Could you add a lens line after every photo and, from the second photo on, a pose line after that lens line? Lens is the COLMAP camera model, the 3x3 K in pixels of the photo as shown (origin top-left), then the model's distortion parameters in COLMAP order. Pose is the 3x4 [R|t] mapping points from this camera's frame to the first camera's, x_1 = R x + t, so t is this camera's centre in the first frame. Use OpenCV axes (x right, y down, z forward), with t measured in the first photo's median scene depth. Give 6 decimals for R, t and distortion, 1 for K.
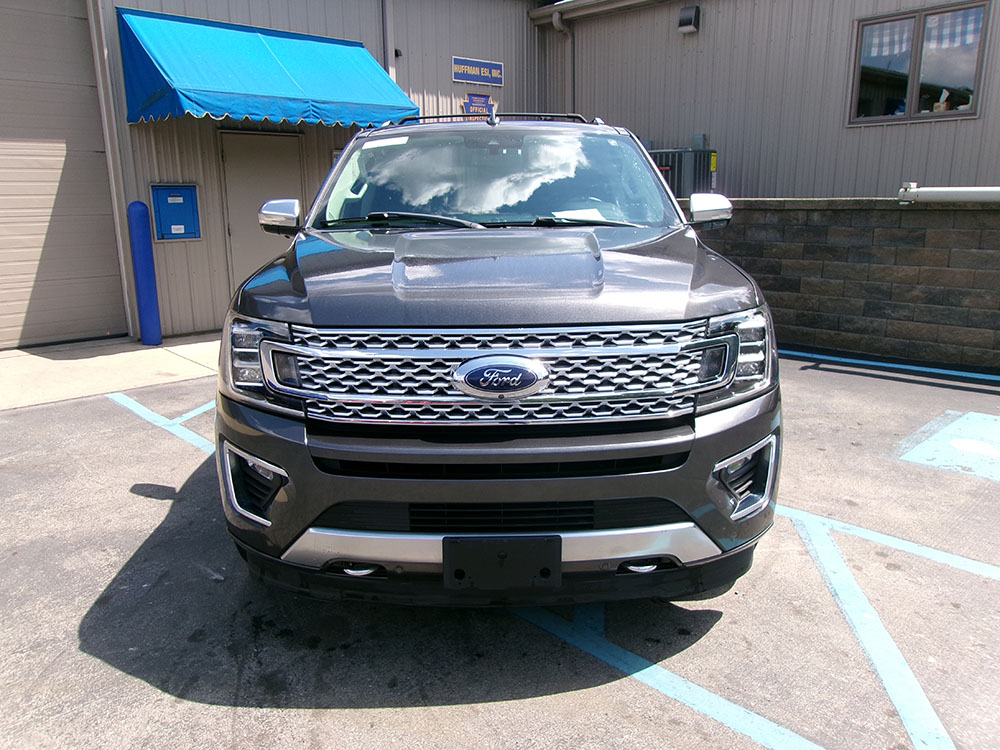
lens RADIAL K [[770.0, 0, 497.2], [0, 770.0, 374.9], [0, 0, 1]] dist [-0.019427, 0.034017]
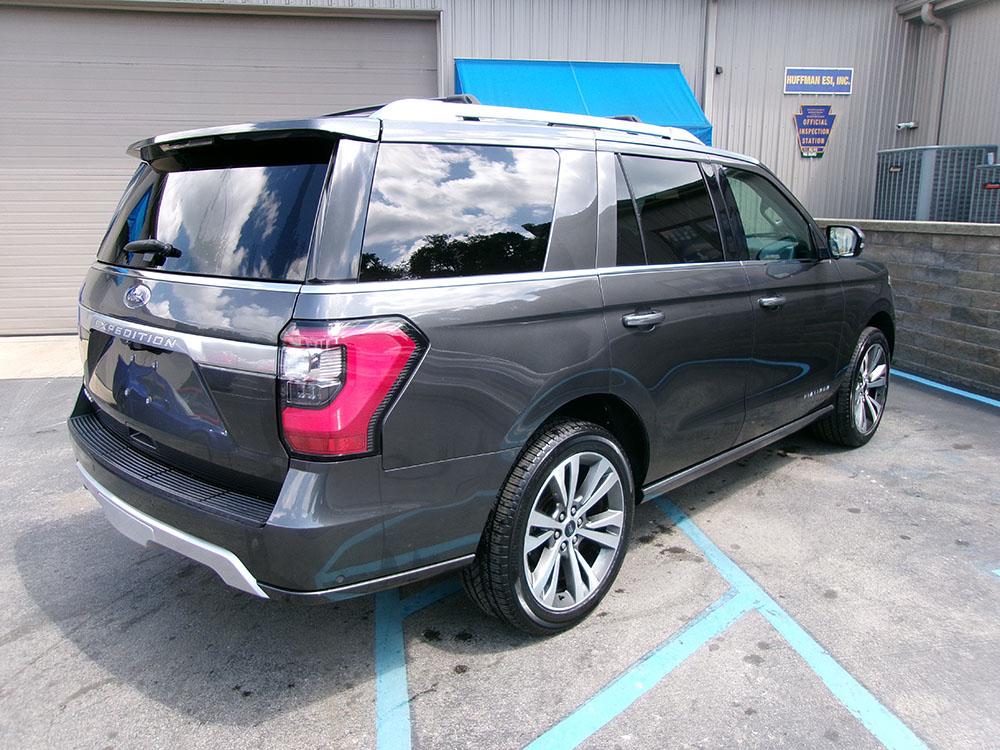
lens RADIAL K [[770.0, 0, 495.8], [0, 770.0, 376.4], [0, 0, 1]] dist [-0.019427, 0.034017]
pose [[0.825563, 0.131194, -0.548848, 0.293109], [-0.134245, 0.990337, 0.034796, -0.026966], [0.548109, 0.044954, 0.835198, 0.032614]]
